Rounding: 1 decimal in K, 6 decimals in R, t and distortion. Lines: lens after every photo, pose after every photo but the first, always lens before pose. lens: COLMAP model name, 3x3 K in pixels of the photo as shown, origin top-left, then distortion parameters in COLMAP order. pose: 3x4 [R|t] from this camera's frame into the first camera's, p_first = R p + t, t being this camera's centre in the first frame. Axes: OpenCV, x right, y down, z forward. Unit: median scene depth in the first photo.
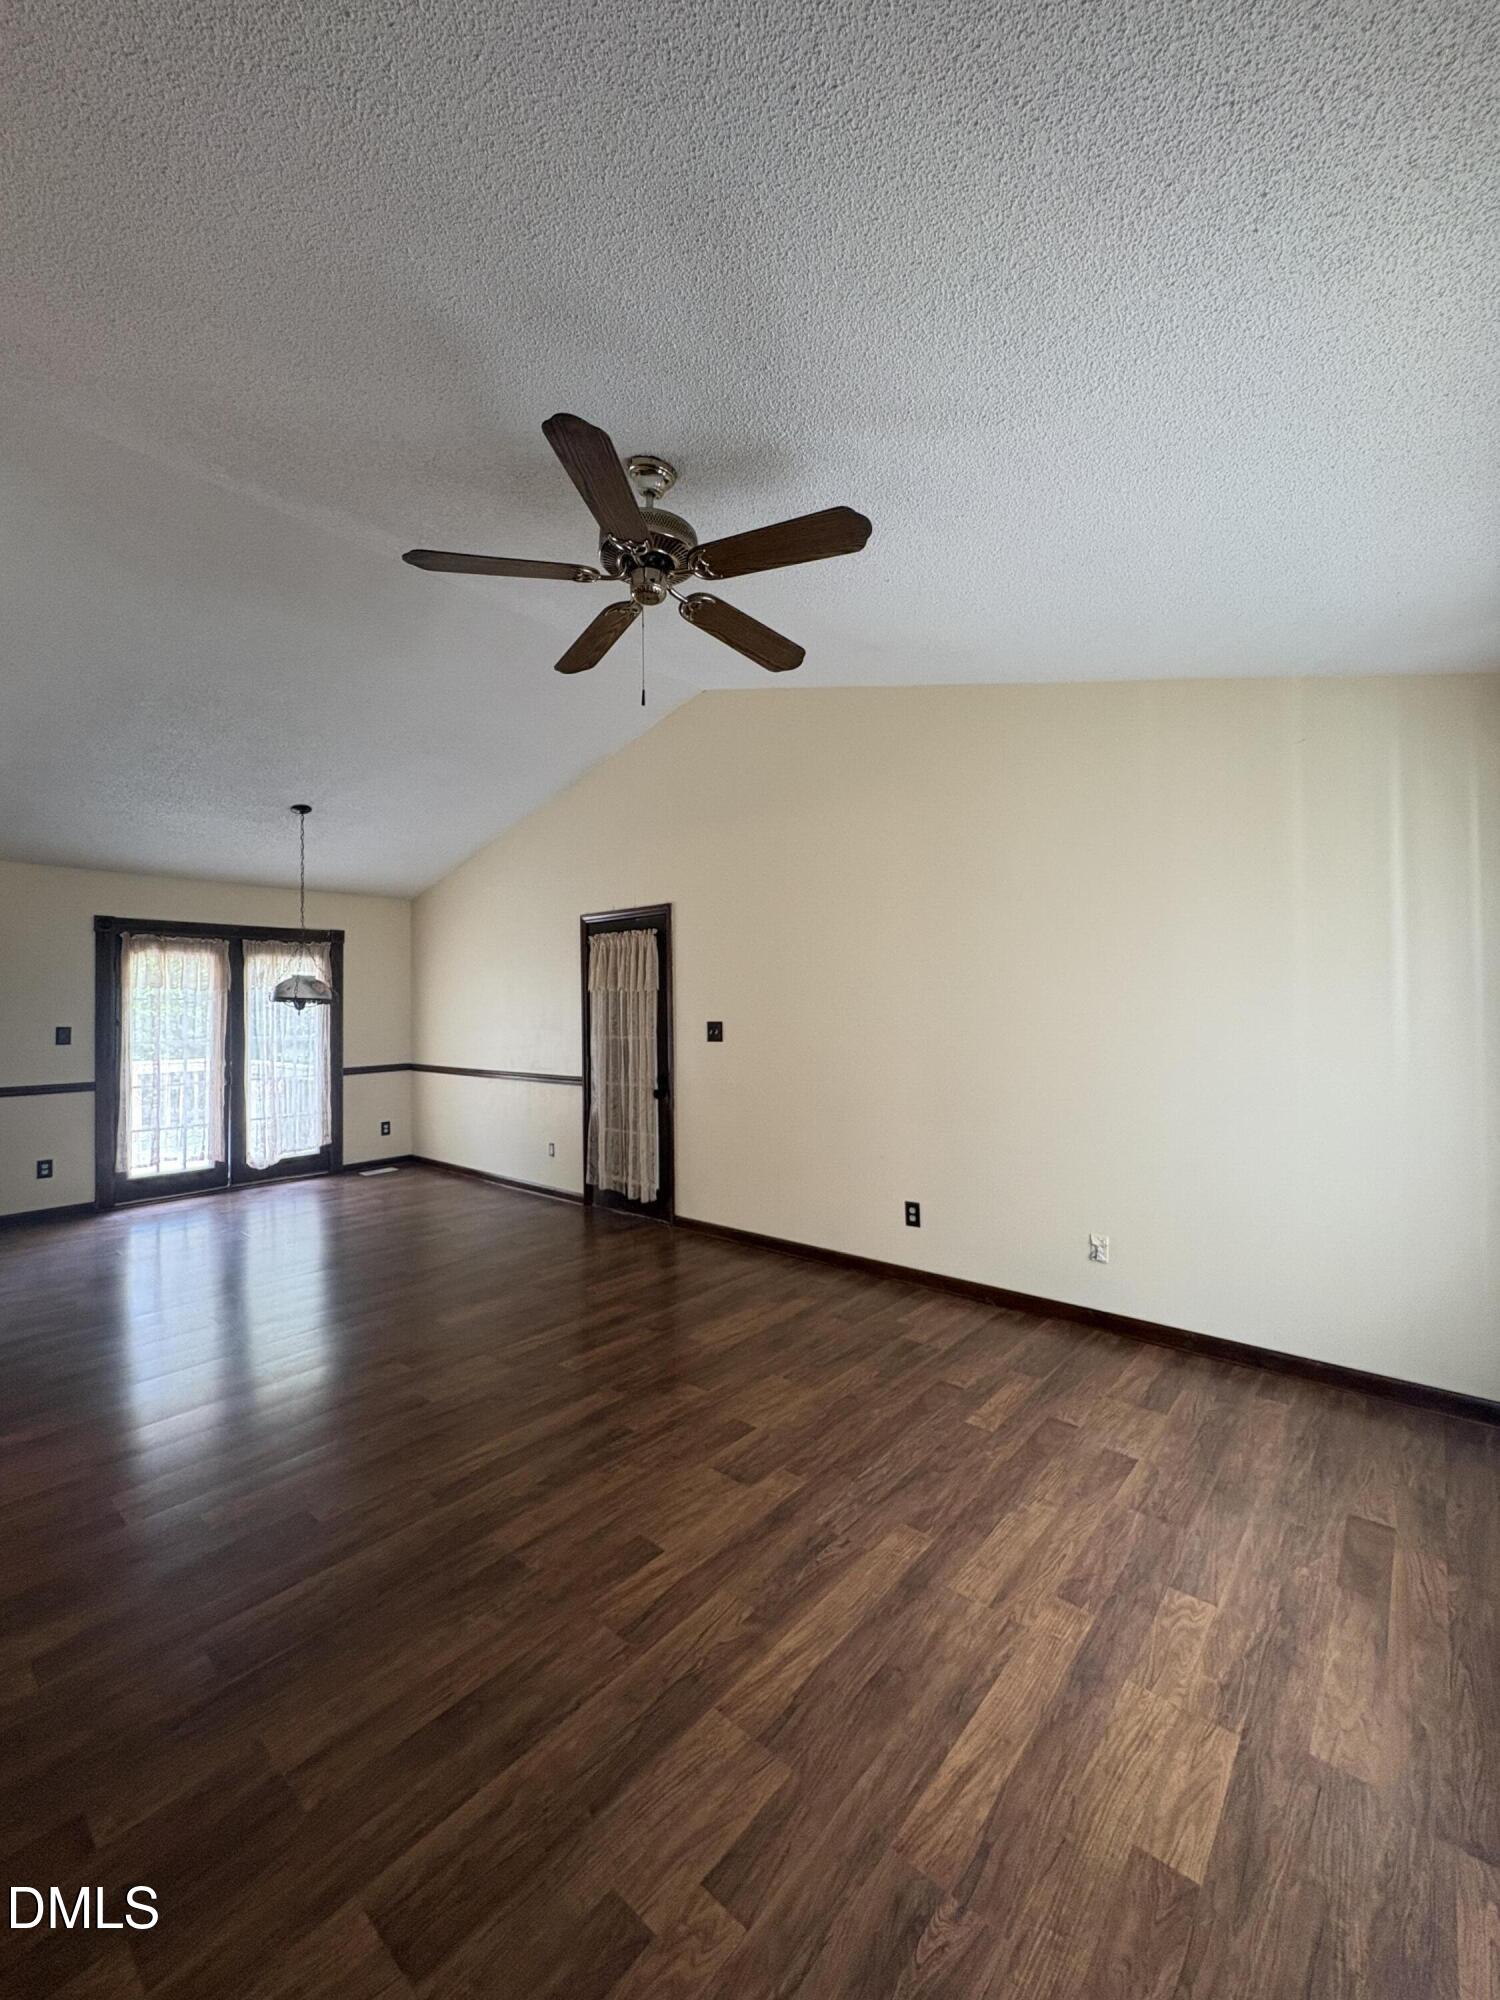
lens RADIAL K [[802.4, 0, 751.3], [0, 802.4, 1004.4], [0, 0, 1]] dist [0.000472, -0.000025]
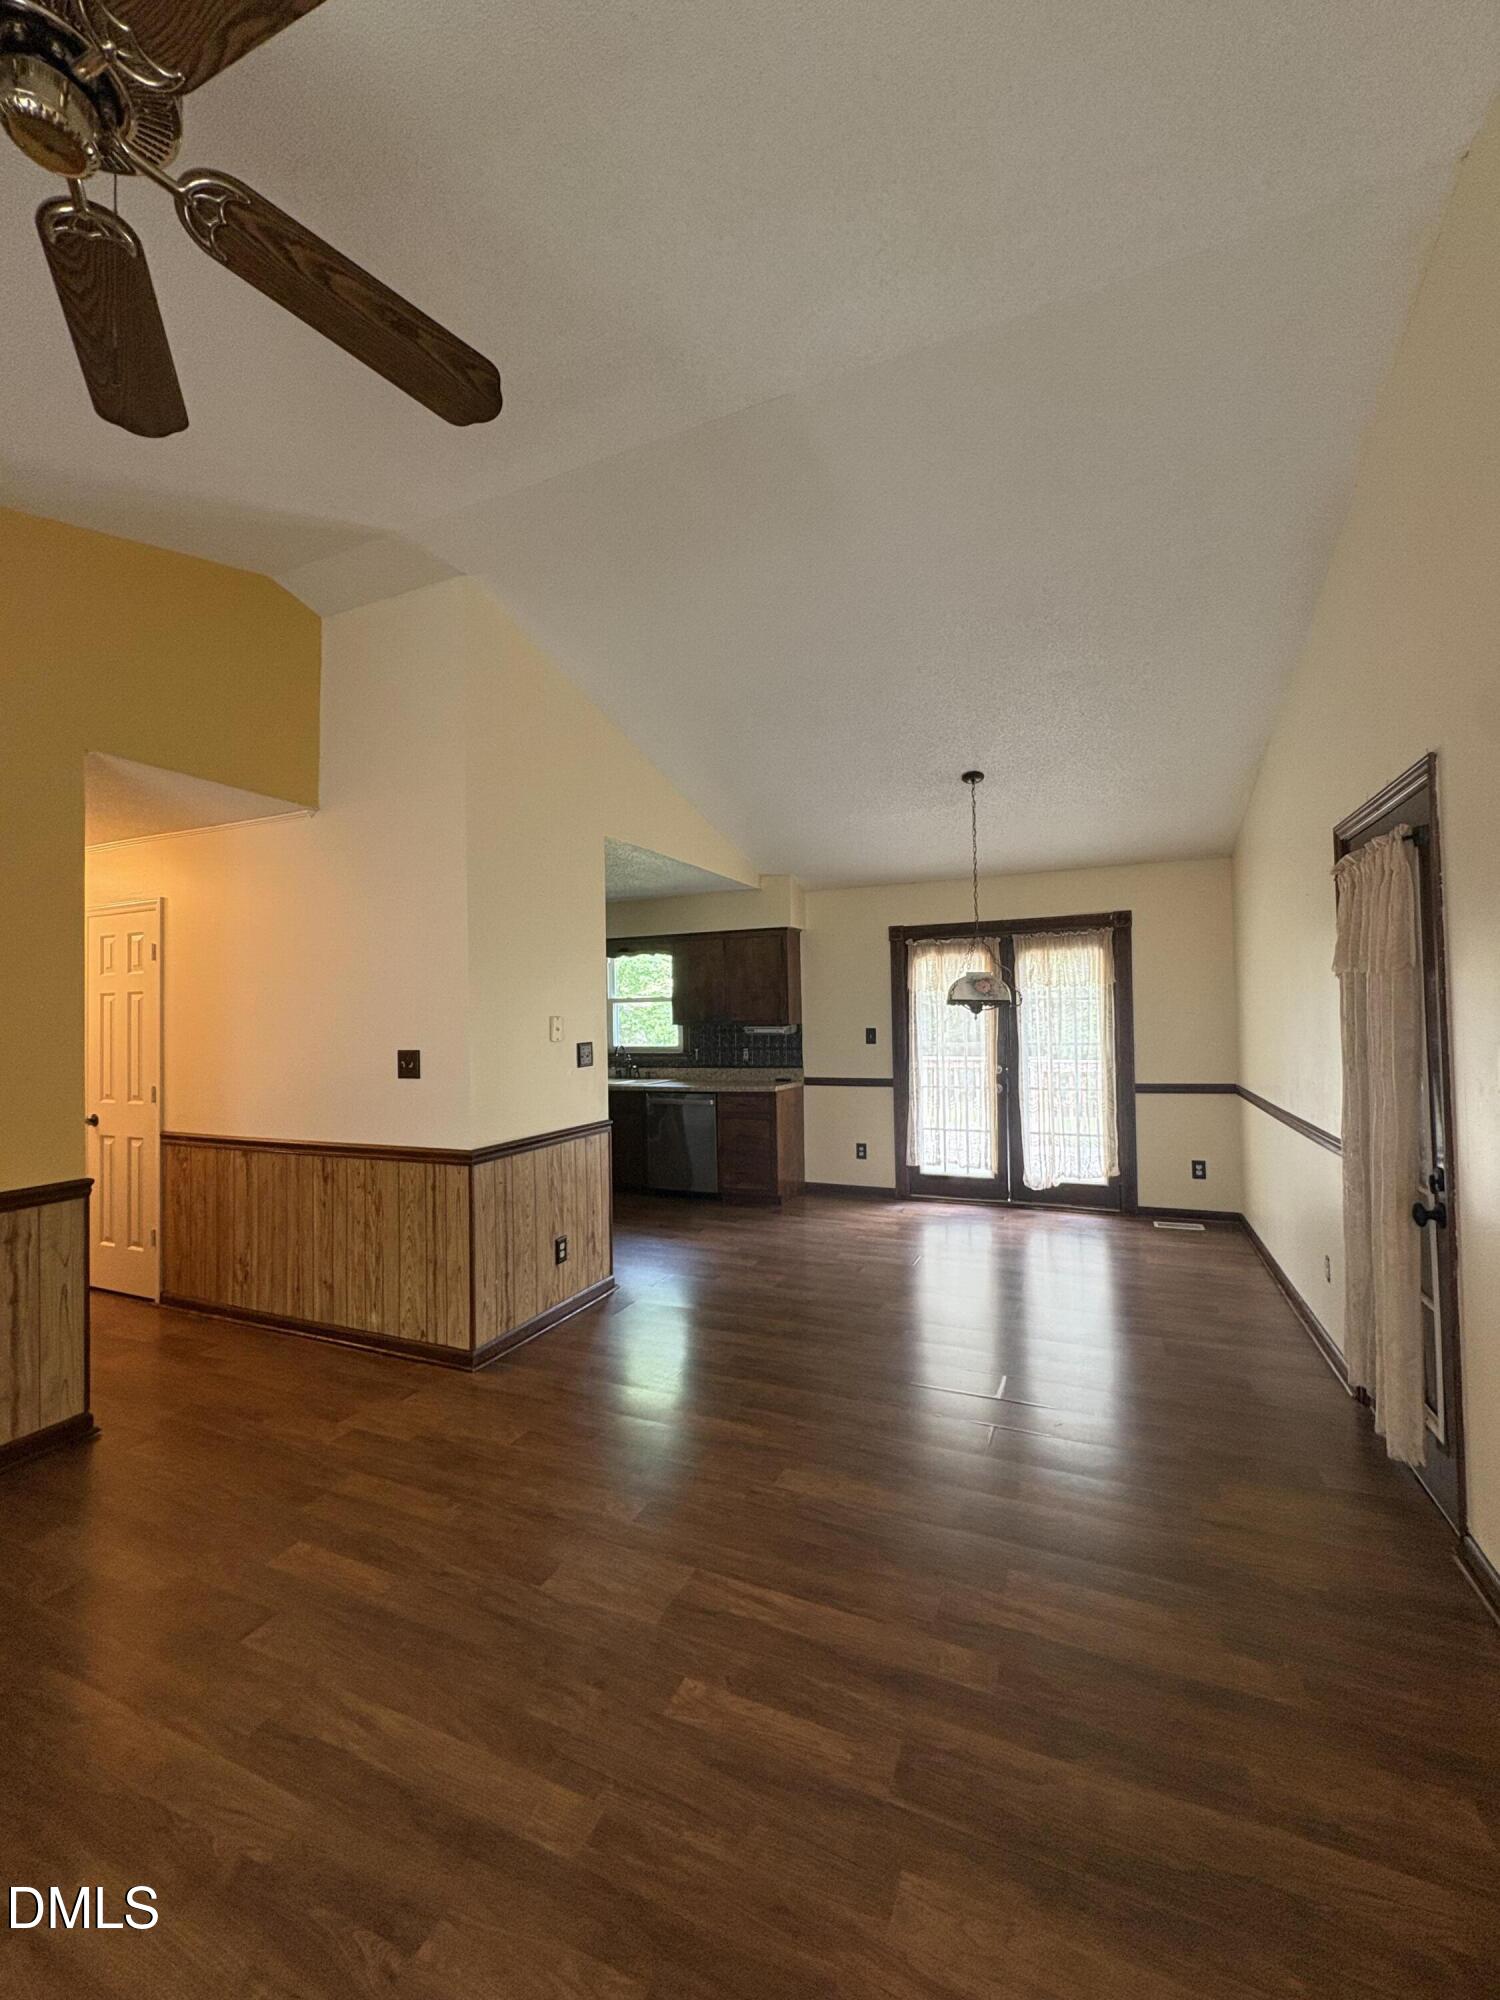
lens RADIAL K [[802.4, 0, 751.2], [0, 802.4, 999.6], [0, 0, 1]] dist [0.000472, -0.000025]
pose [[0.288680, -0.012209, -0.957348, 0.167713], [0.020800, 0.999763, -0.006478, -0.007677], [0.957200, -0.018043, 0.288865, 0.486724]]
